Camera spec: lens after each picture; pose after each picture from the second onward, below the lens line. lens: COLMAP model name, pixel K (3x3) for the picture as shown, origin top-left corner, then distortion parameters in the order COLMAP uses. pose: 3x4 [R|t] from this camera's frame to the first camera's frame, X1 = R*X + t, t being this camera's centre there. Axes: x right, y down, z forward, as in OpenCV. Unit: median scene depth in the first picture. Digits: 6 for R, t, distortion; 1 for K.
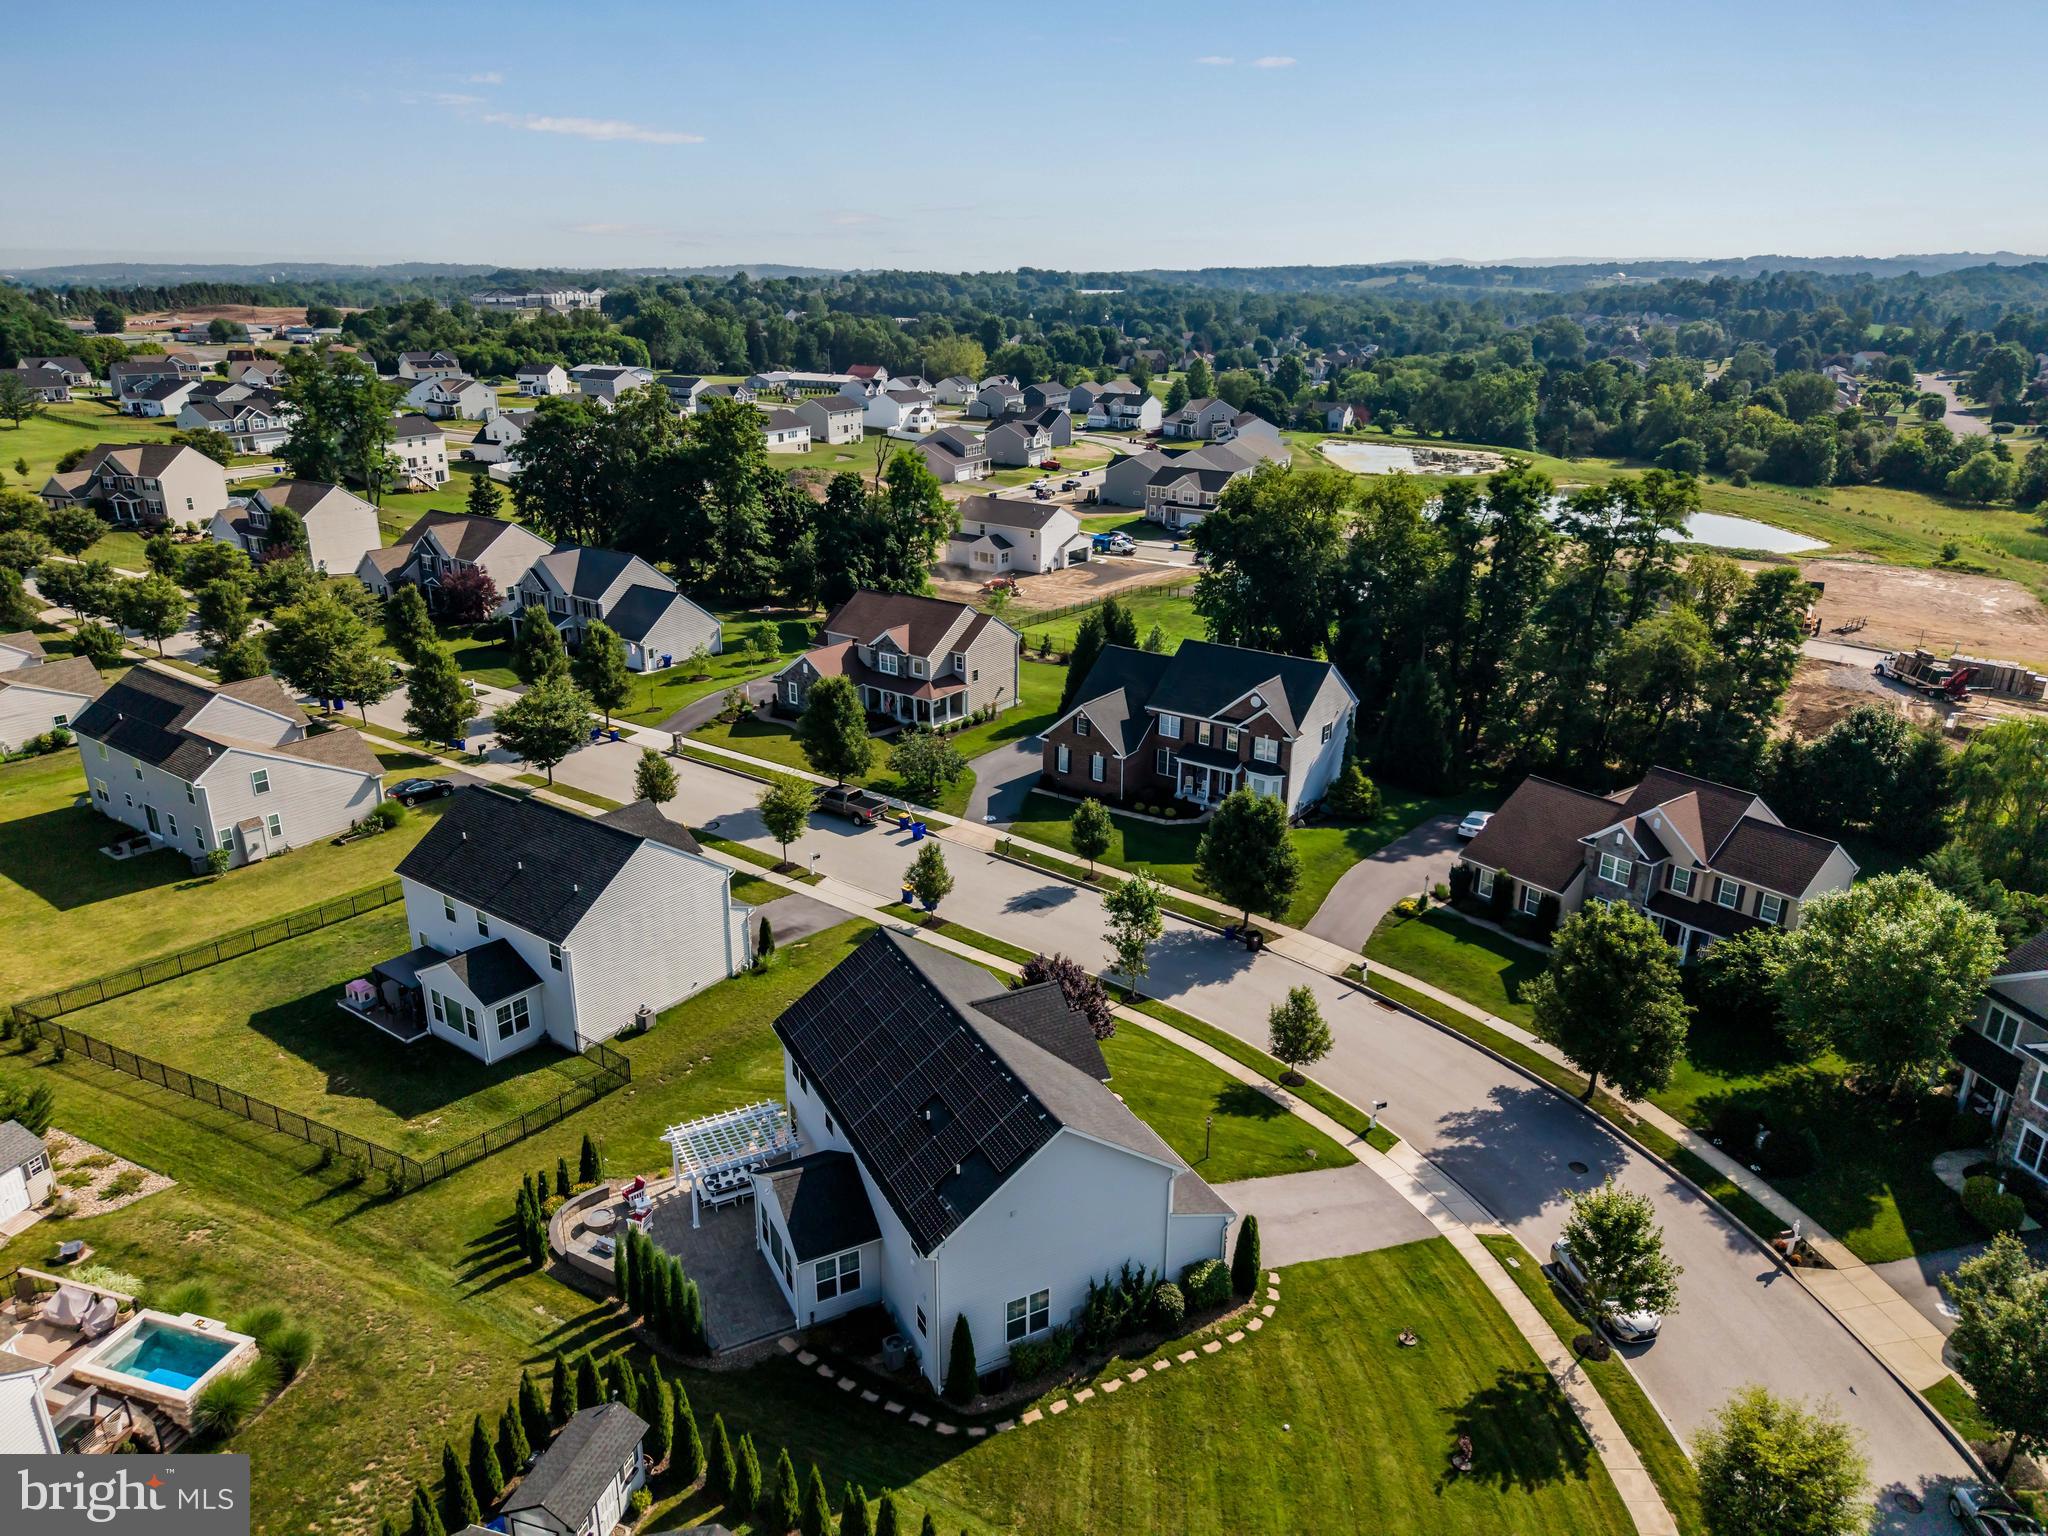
lens RADIAL K [[1355.5, 0, 1024.0], [0, 1355.5, 768.0], [0, 0, 1]] dist [0.052372, -0.050632]
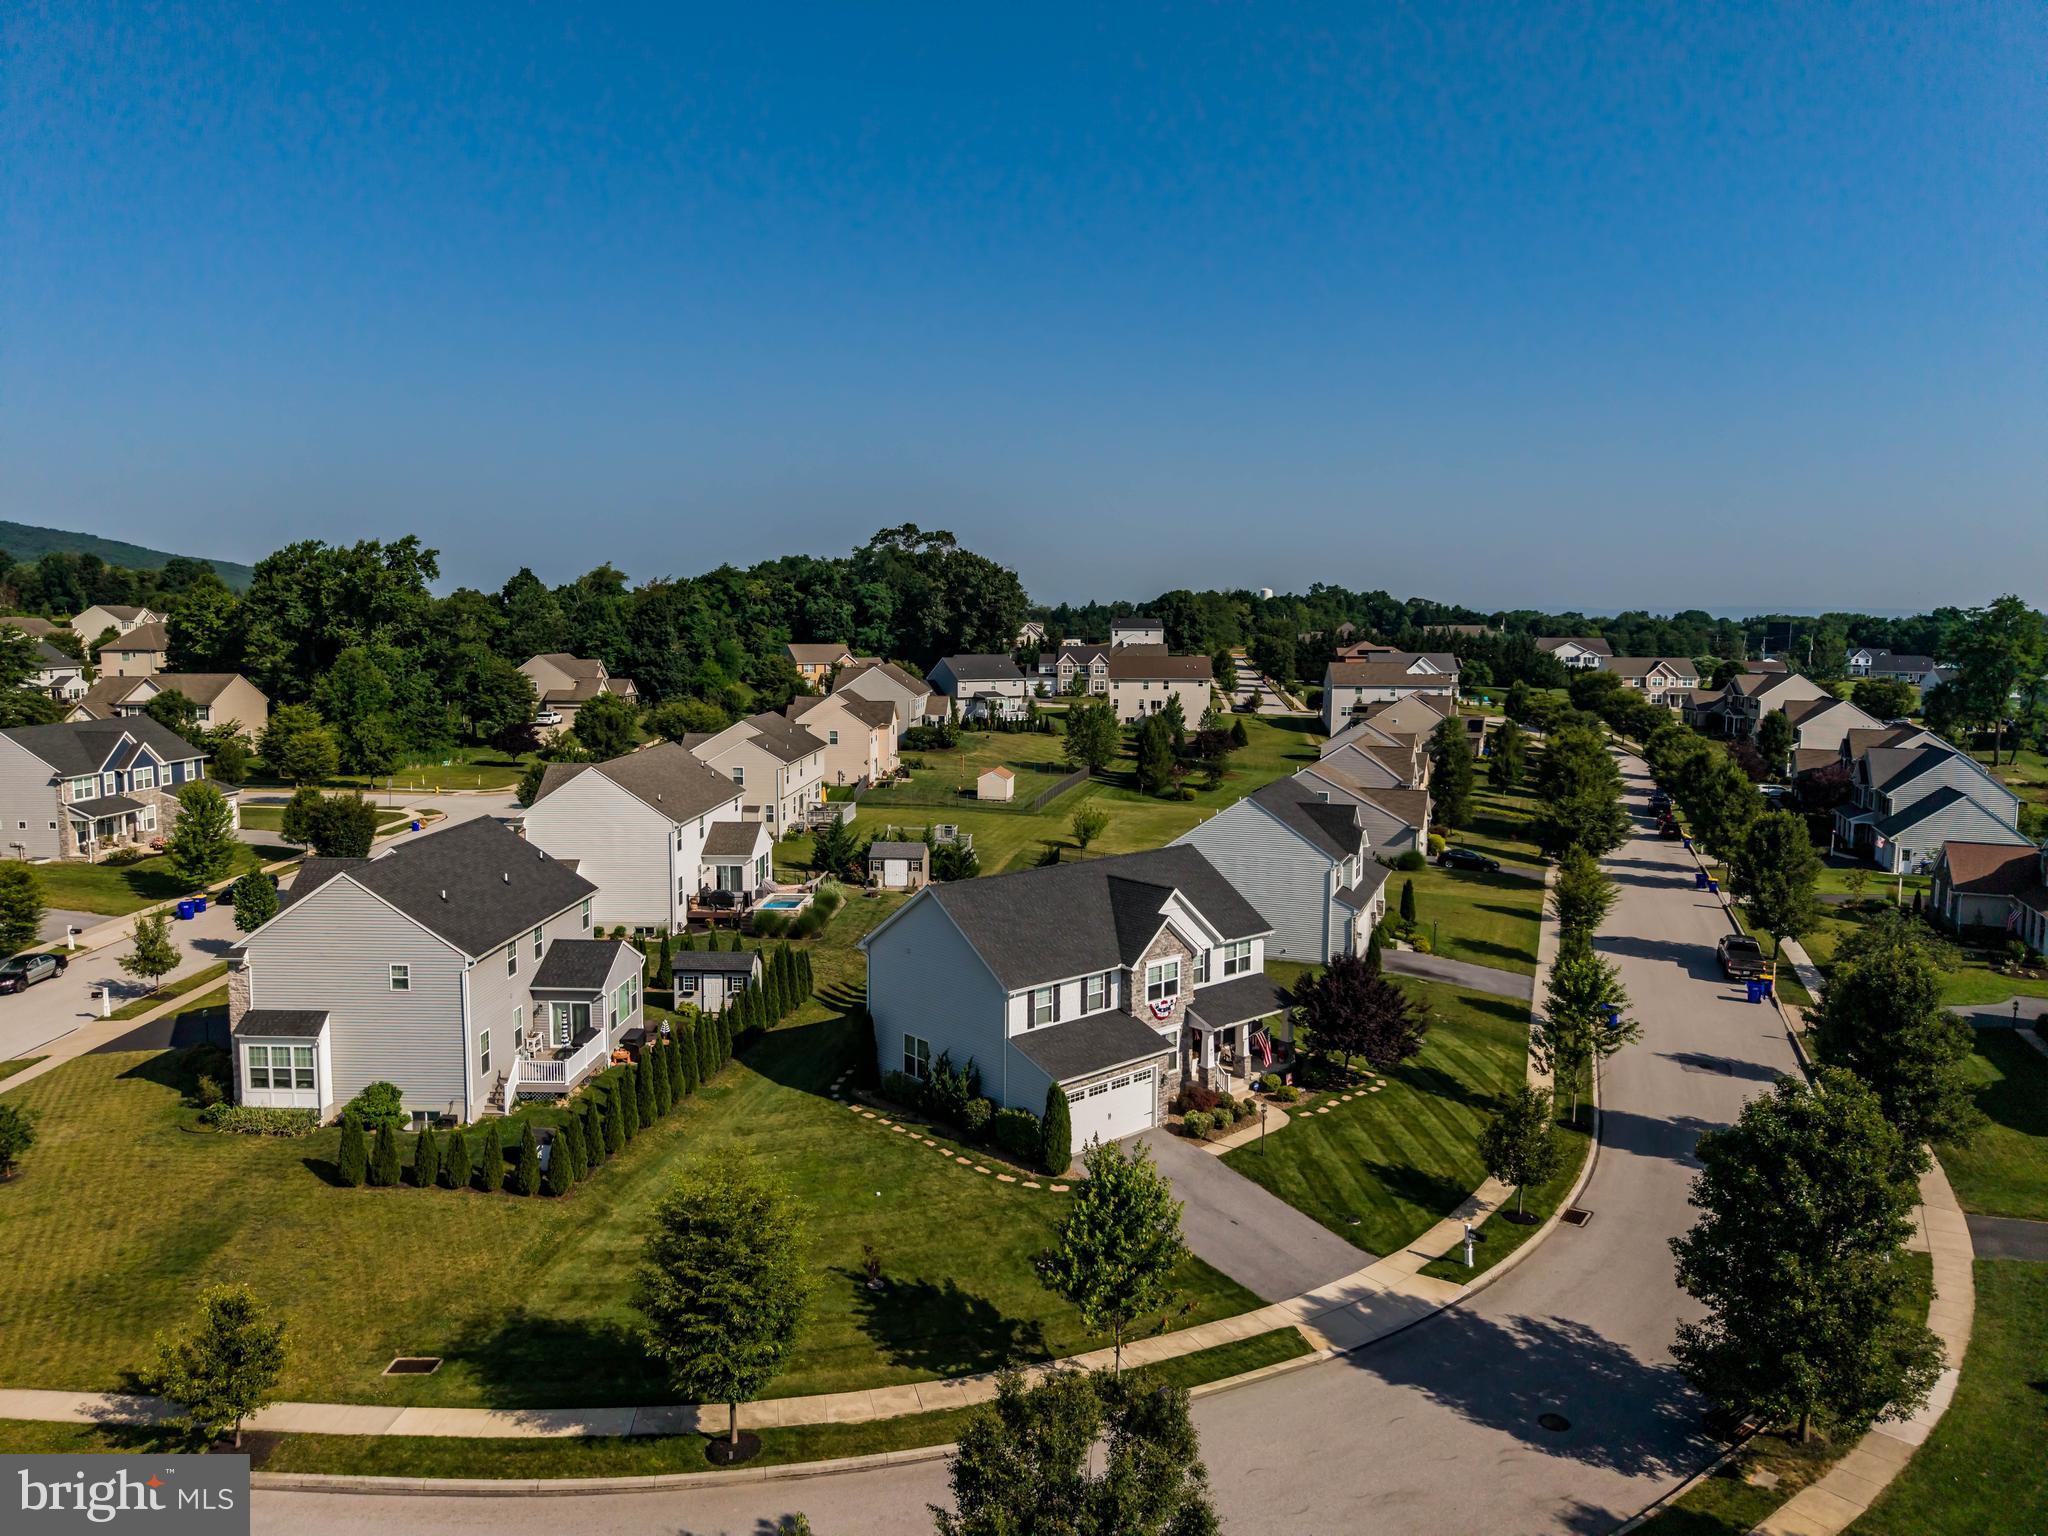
lens RADIAL K [[1364.1, 0, 1033.6], [0, 1364.1, 765.1], [0, 0, 1]] dist [0.095578, -0.158454]
pose [[0.256283, 0.094403, -0.961981, 0.897050], [-0.331178, 0.943558, 0.004365, 0.089111], [0.908097, 0.317468, 0.273082, 0.521434]]
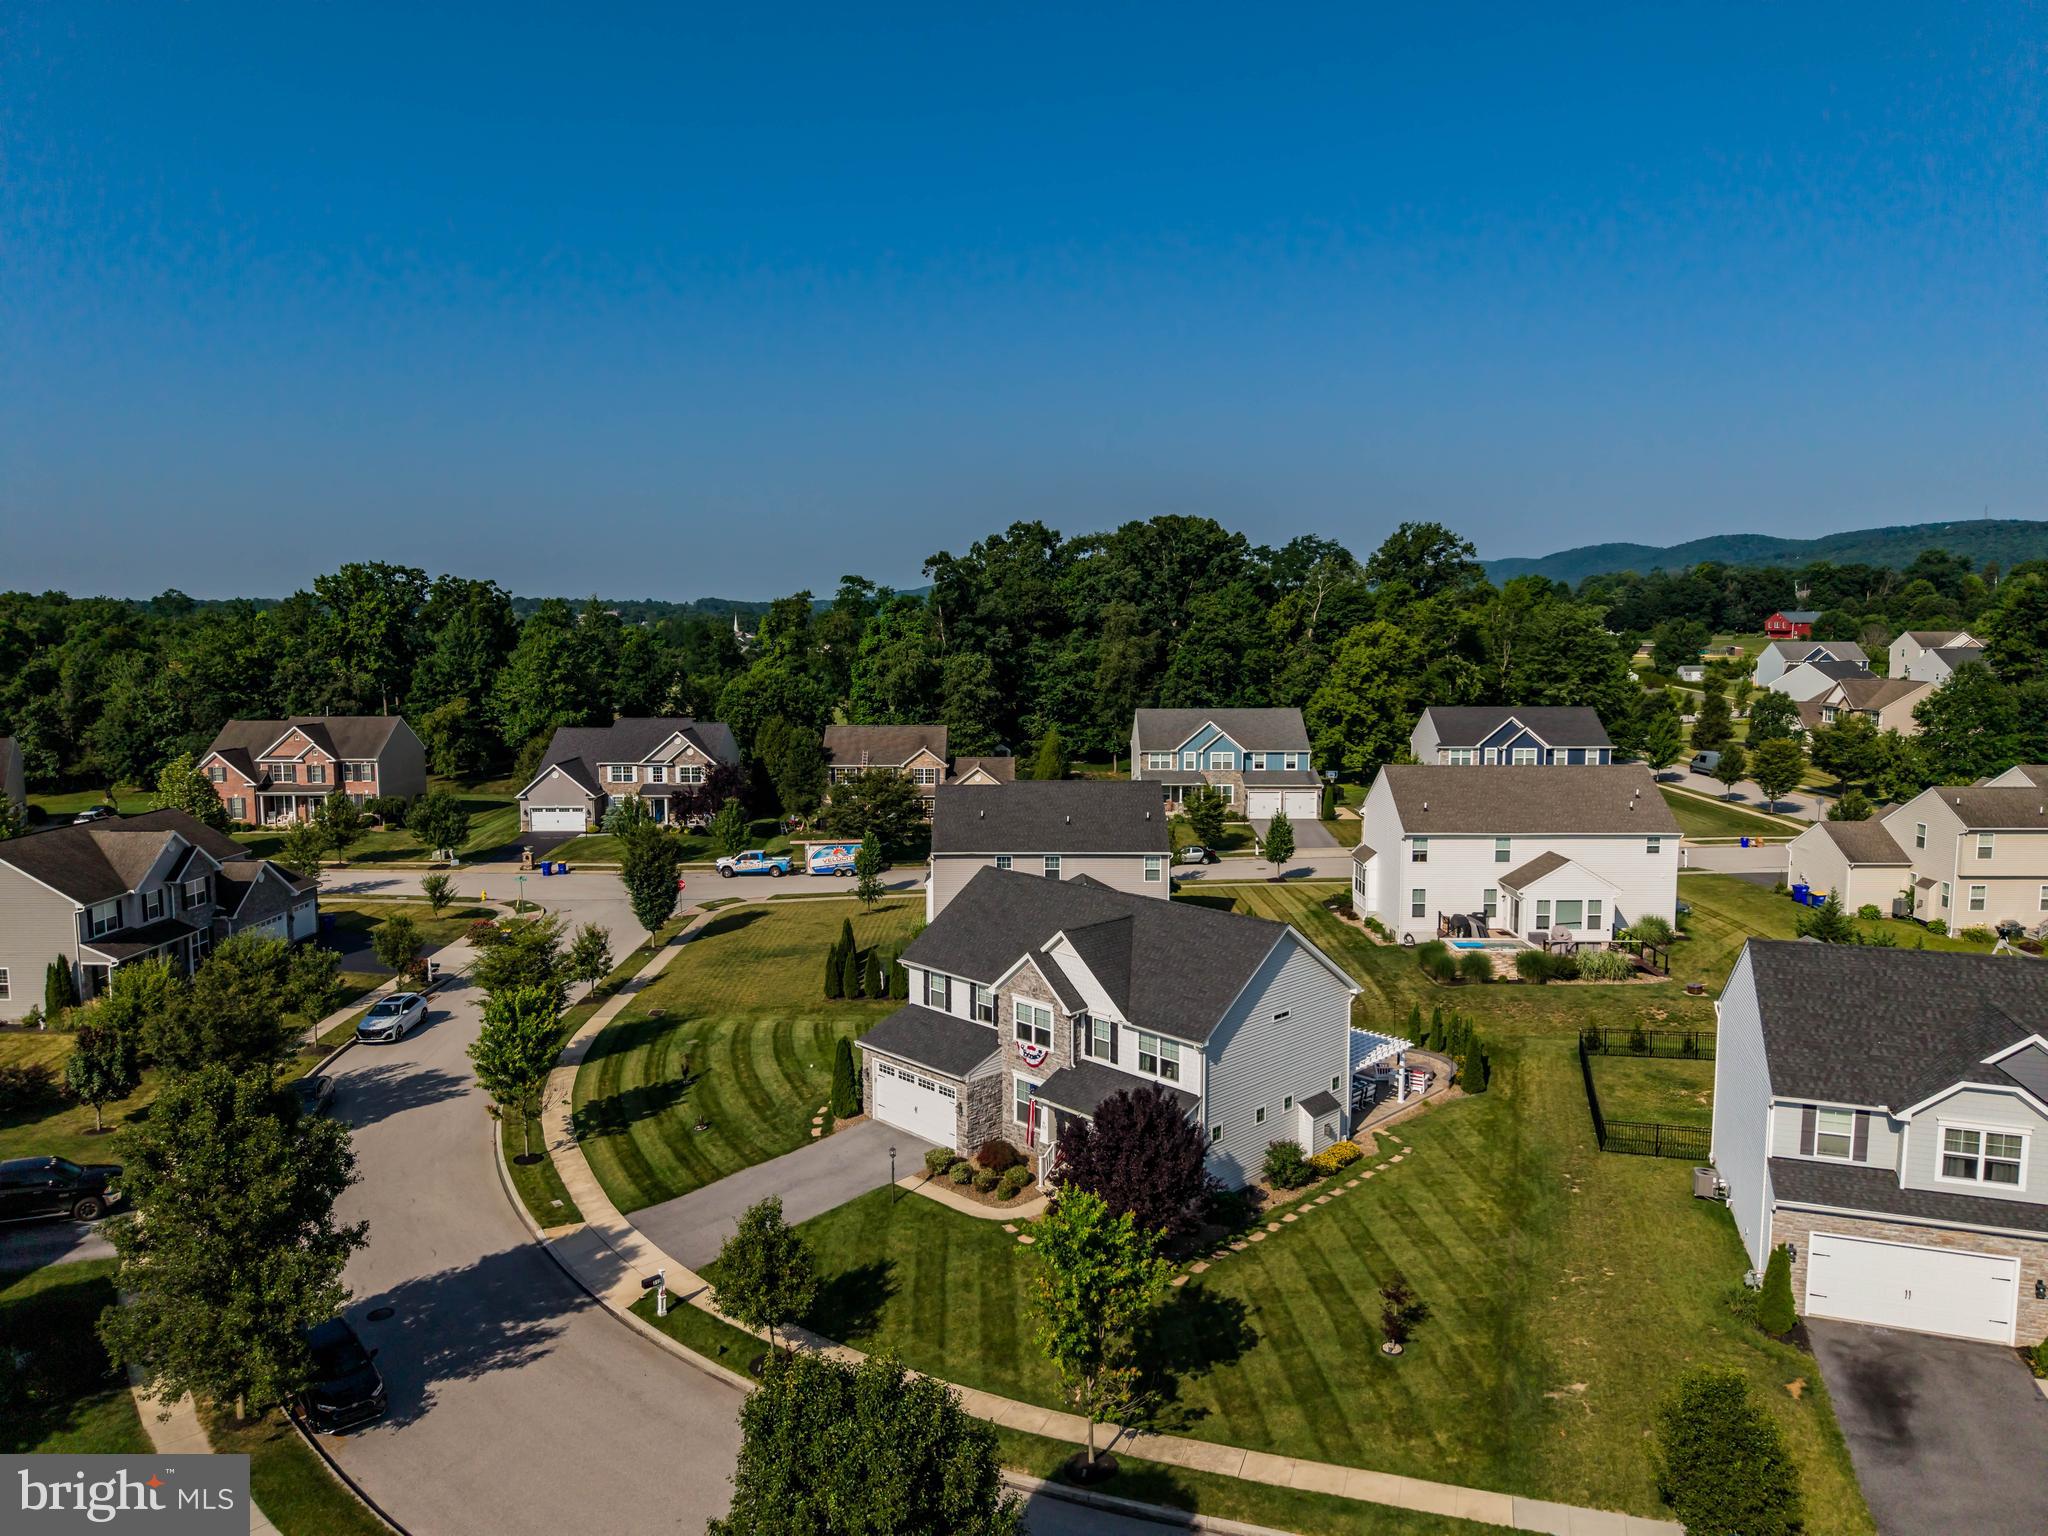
lens RADIAL K [[1374.5, 0, 1009.5], [0, 1374.5, 735.8], [0, 0, 1]] dist [0.050561, -0.057952]
pose [[-0.957569, 0.017114, -0.287696, 0.290822], [-0.104396, 0.909847, 0.401596, -0.299570], [0.268633, 0.414590, -0.869455, 1.565709]]
